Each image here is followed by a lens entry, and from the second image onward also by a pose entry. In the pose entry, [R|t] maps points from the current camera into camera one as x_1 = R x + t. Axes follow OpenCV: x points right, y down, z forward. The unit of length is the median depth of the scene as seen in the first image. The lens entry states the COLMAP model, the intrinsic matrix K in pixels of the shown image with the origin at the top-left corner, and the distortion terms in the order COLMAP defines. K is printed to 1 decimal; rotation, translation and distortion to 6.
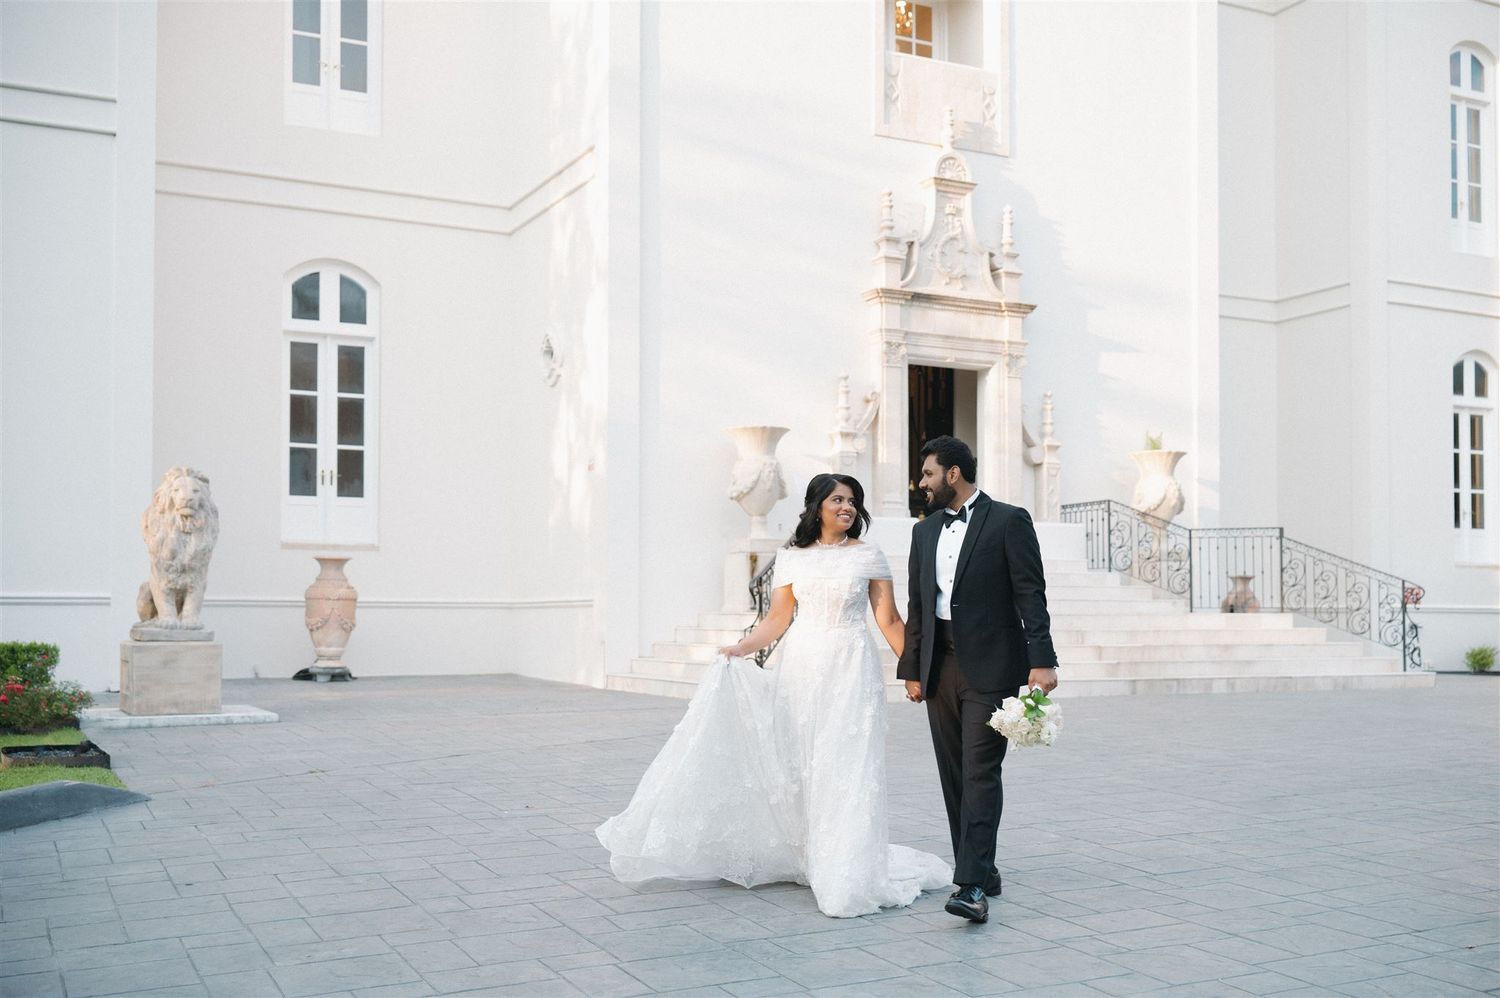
lens RADIAL K [[1530.5, 0, 754.6], [0, 1530.5, 583.7], [0, 0, 1]] dist [-0.001201, 0.000000]
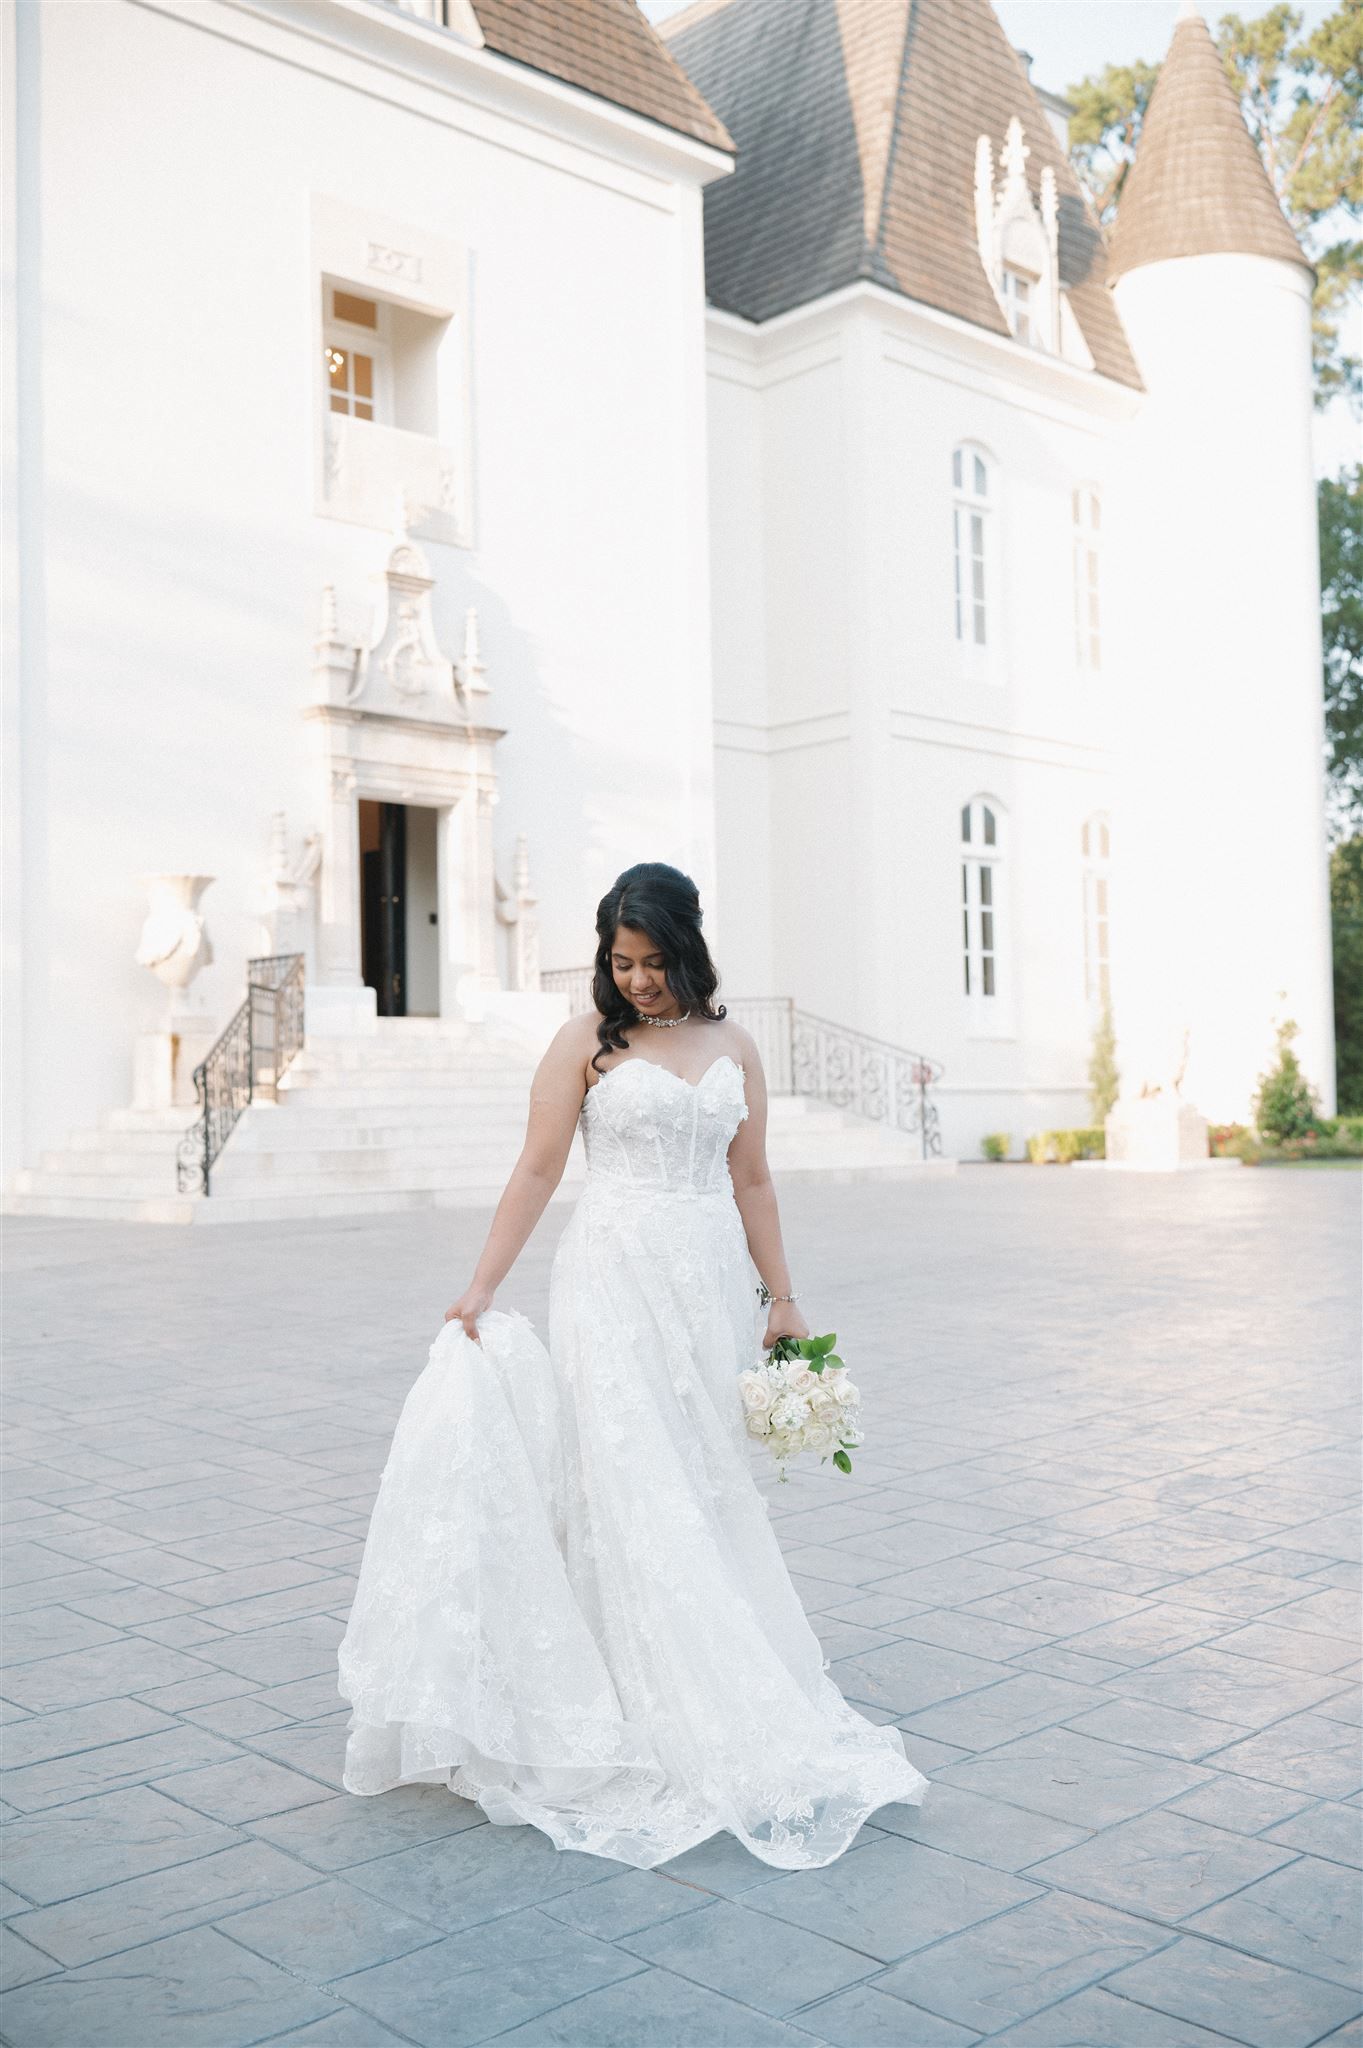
lens RADIAL K [[2089.7, 0, 682.6], [0, 2089.7, 1033.0], [0, 0, 1]] dist [-0.001201, 0.000000]
pose [[0.952895, -0.009878, 0.303139, -0.070870], [0.015223, 0.999767, -0.015275, 0.000182], [-0.302918, 0.019170, 0.952824, -0.103165]]
